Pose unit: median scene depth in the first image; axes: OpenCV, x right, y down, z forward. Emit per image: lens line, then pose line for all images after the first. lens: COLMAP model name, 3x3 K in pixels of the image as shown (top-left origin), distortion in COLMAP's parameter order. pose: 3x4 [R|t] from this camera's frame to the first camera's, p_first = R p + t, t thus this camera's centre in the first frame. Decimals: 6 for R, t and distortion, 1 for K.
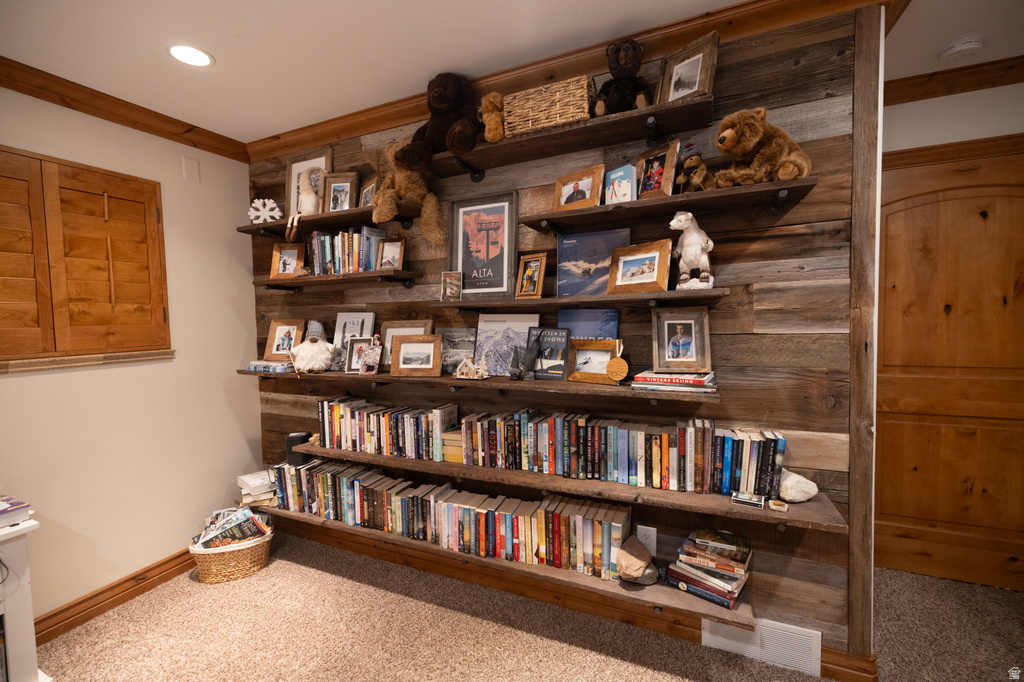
lens RADIAL K [[447.7, 0, 512.0], [0, 447.7, 341.0], [0, 0, 1]] dist [0.000394, -0.000013]
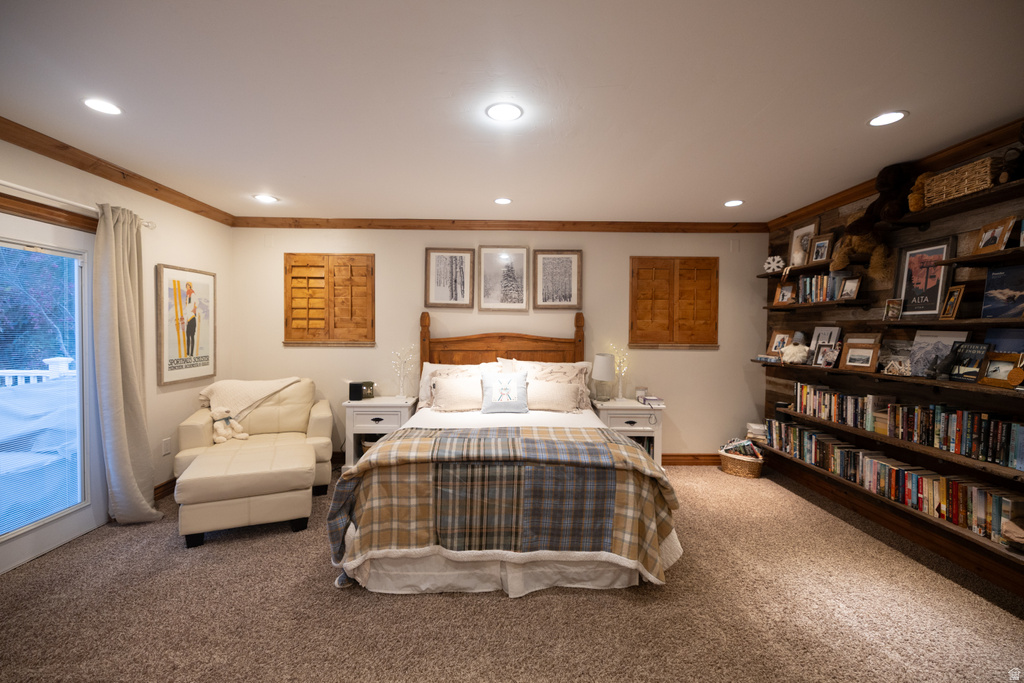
lens RADIAL K [[447.7, 0, 512.0], [0, 447.7, 341.5], [0, 0, 1]] dist [0.000394, -0.000013]
pose [[0.446745, 0.047141, -0.893418, 0.582690], [-0.062271, 0.997827, 0.021512, 0.020173], [0.892492, 0.046023, 0.448710, -0.674834]]
